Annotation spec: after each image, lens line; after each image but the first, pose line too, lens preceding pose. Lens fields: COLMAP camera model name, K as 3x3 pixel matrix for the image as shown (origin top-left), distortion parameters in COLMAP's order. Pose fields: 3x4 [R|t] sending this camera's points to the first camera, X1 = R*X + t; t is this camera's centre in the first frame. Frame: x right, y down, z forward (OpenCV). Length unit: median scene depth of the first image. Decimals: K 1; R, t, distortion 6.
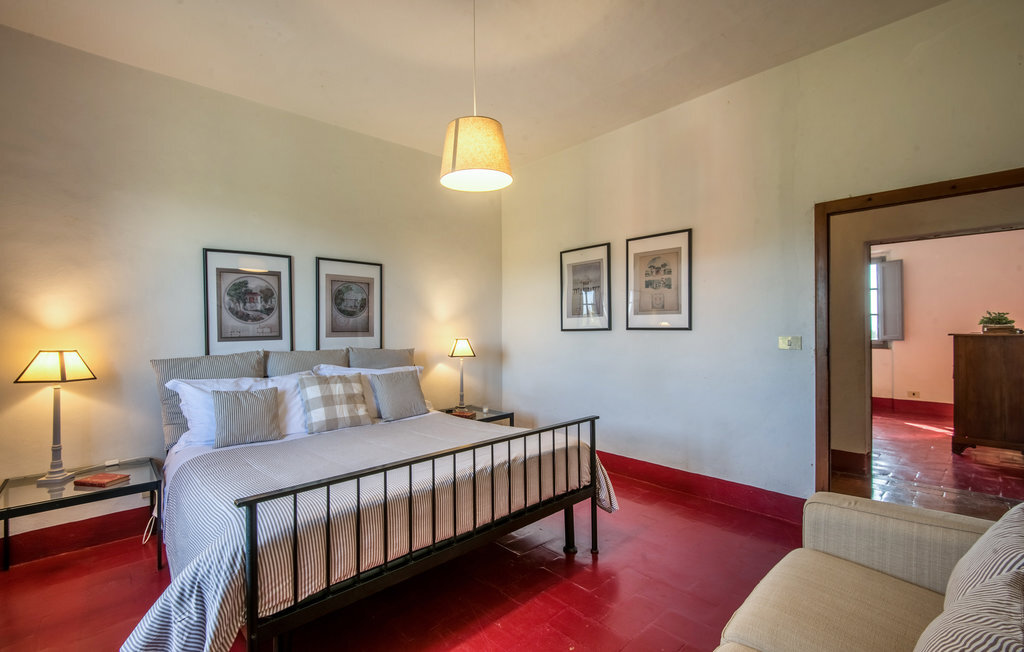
lens RADIAL K [[444.8, 0, 512.0], [0, 444.8, 326.0], [0, 0, 1]] dist [0.013618, -0.009513]
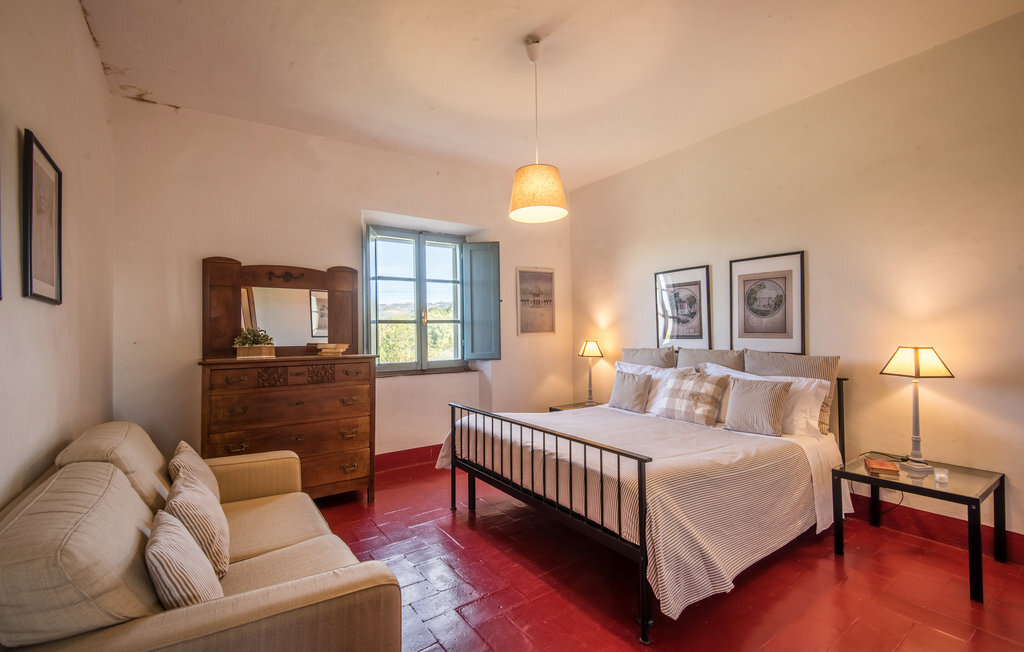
lens RADIAL K [[444.8, 0, 512.0], [0, 444.8, 326.0], [0, 0, 1]] dist [0.013618, -0.009513]
pose [[-0.140856, -0.006906, -0.990006, 0.653306], [0.009236, 0.999923, -0.008290, 0.001718], [0.989987, -0.010311, -0.140781, 0.631928]]
